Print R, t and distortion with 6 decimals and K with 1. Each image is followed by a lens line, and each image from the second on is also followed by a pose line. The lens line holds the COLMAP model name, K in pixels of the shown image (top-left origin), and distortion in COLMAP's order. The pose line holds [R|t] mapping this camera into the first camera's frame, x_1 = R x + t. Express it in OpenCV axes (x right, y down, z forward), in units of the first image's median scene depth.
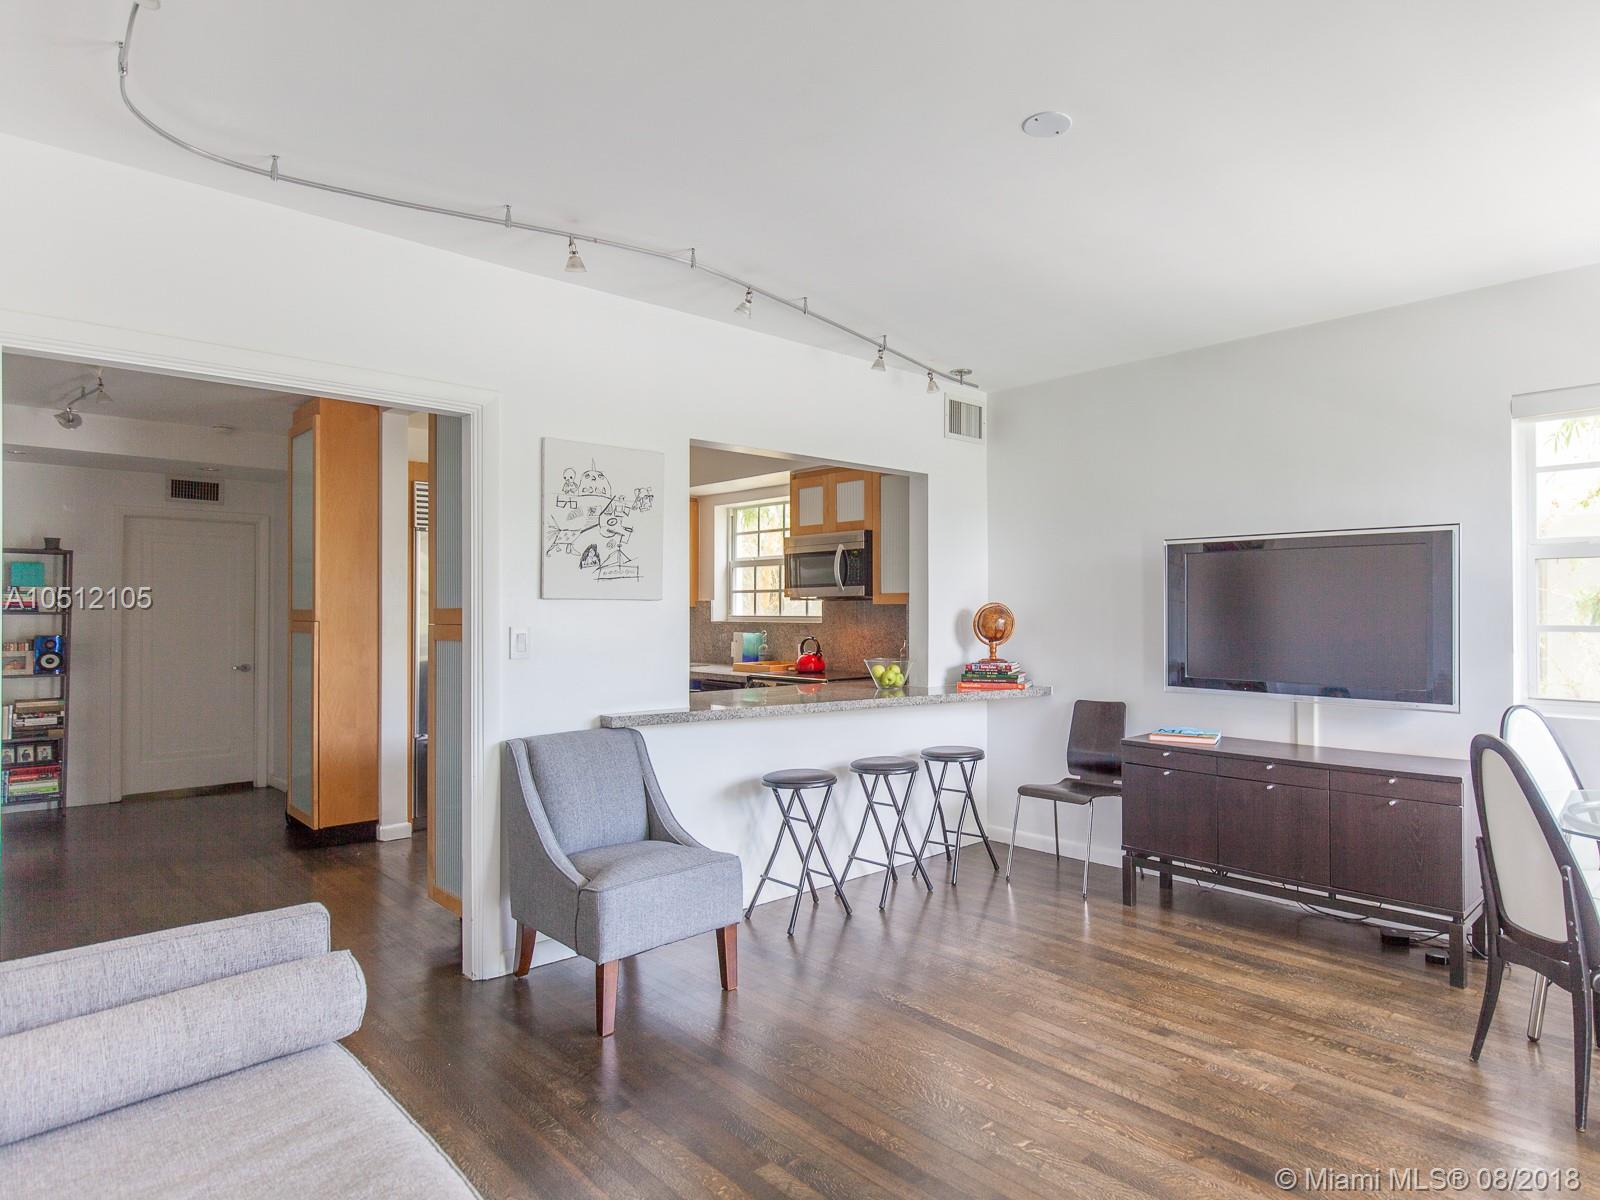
lens RADIAL K [[947.7, 0, 897.8], [0, 947.7, 599.7], [0, 0, 1]] dist [-0.001205, -0.000944]
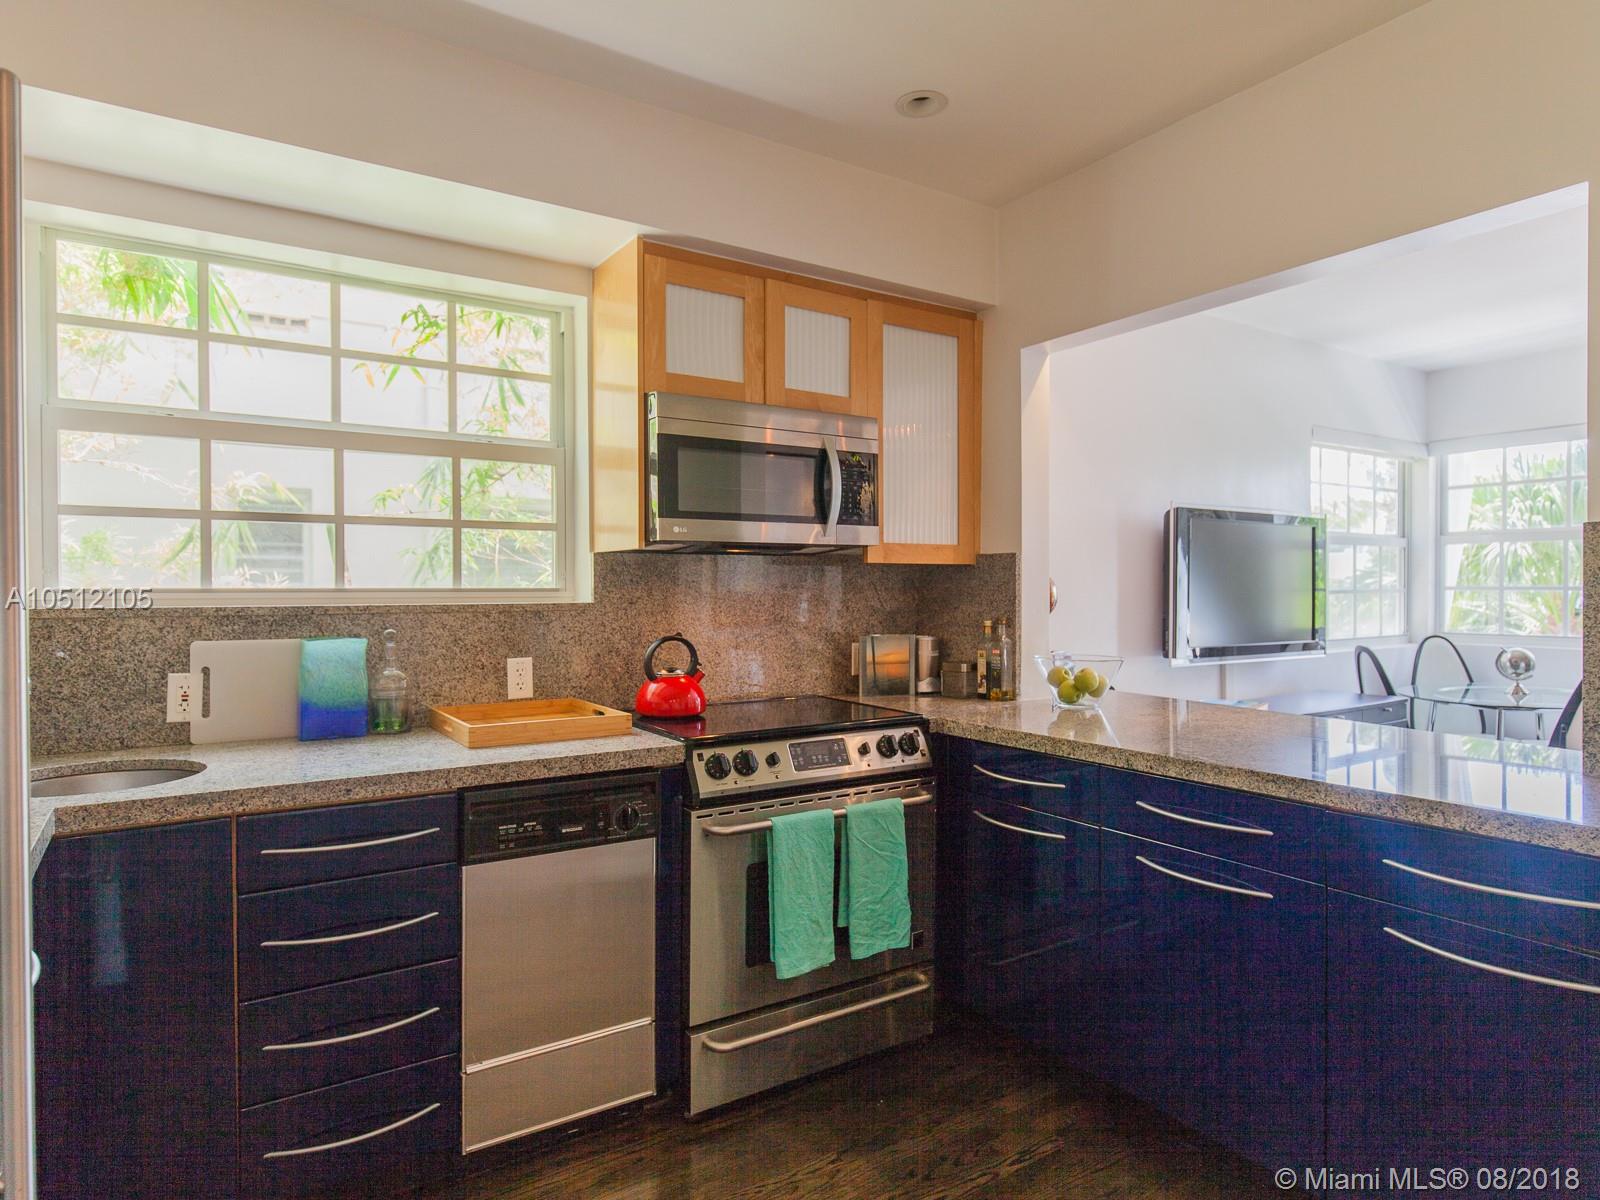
lens RADIAL K [[927.6, 0, 800.0], [0, 927.6, 600.0], [0, 0, 1]] dist [-0.001414, -0.001543]
pose [[0.206478, -0.010505, 0.978395, -0.609144], [-0.007541, 0.999896, 0.012327, 0.022033], [-0.978422, -0.009923, 0.206377, 1.054781]]
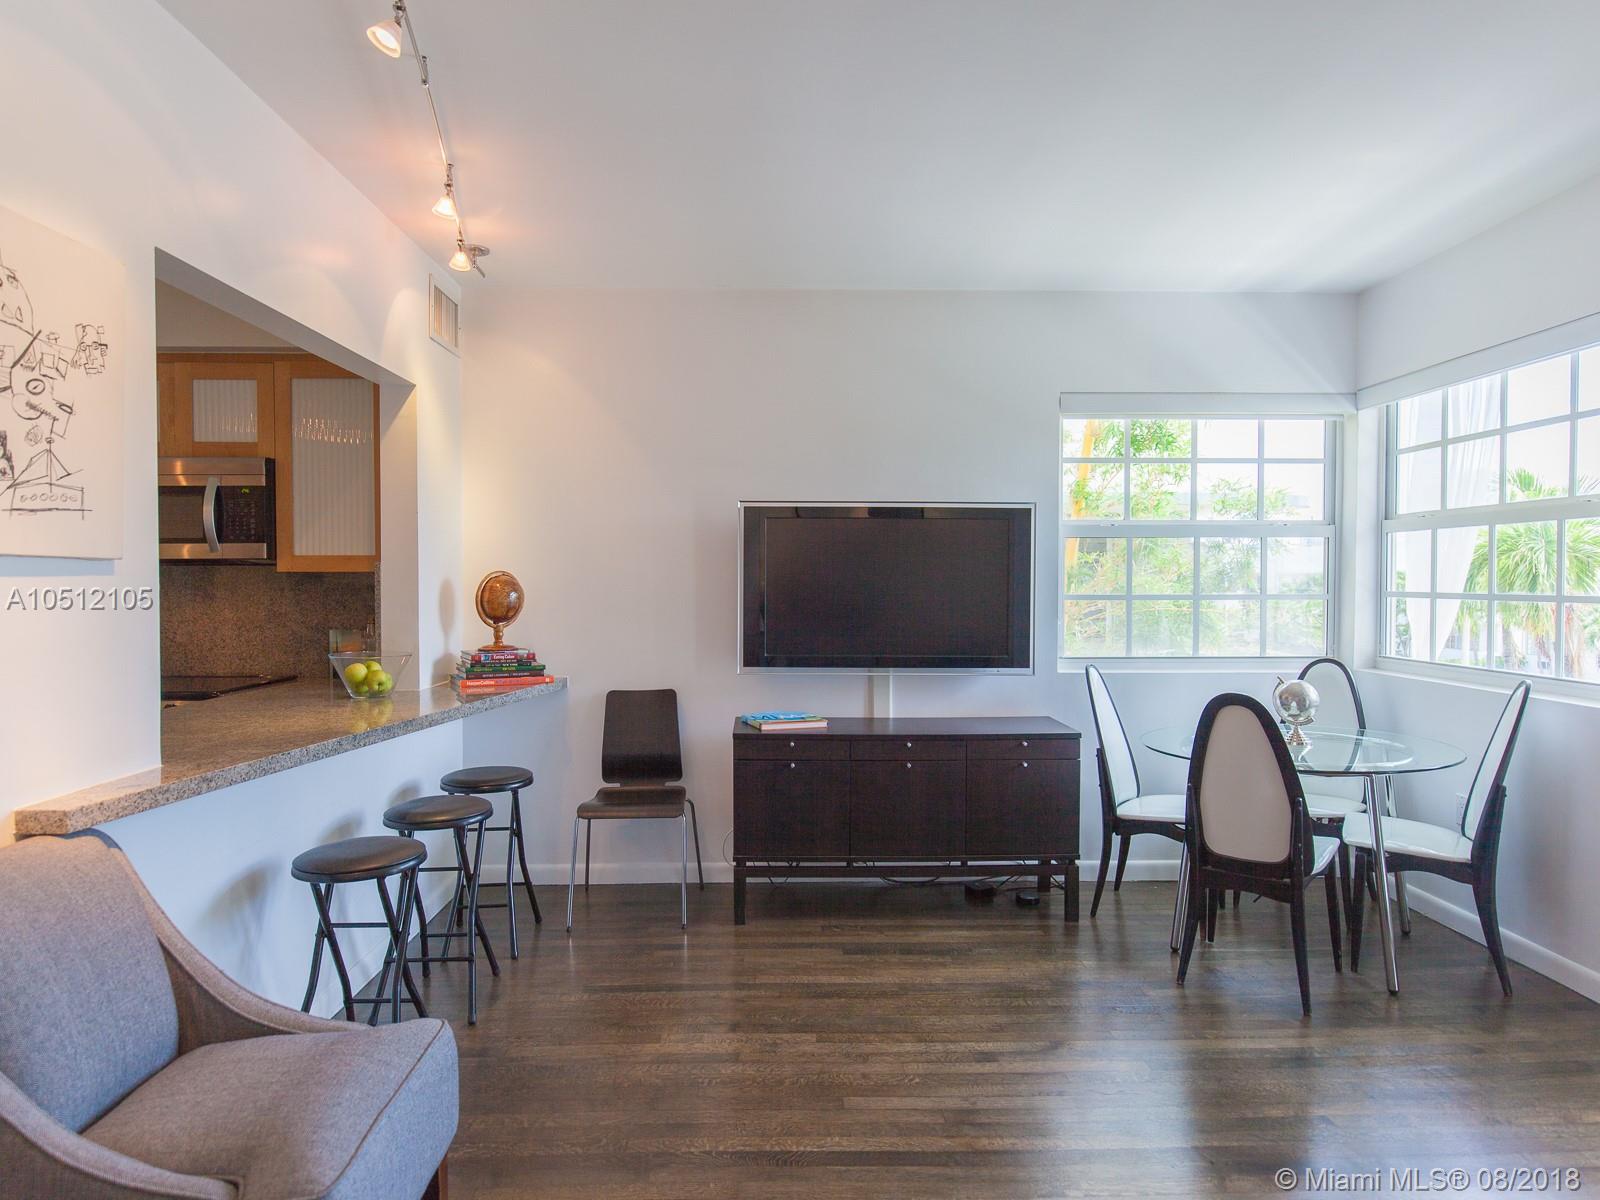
lens RADIAL K [[956.0, 0, 800.0], [0, 956.0, 600.0], [0, 0, 1]] dist [0.000976, 0.001163]
pose [[0.691077, -0.012748, 0.722669, -0.290756], [-0.009269, 0.999606, 0.026497, 0.004013], [-0.722722, -0.025010, 0.690687, 0.313249]]
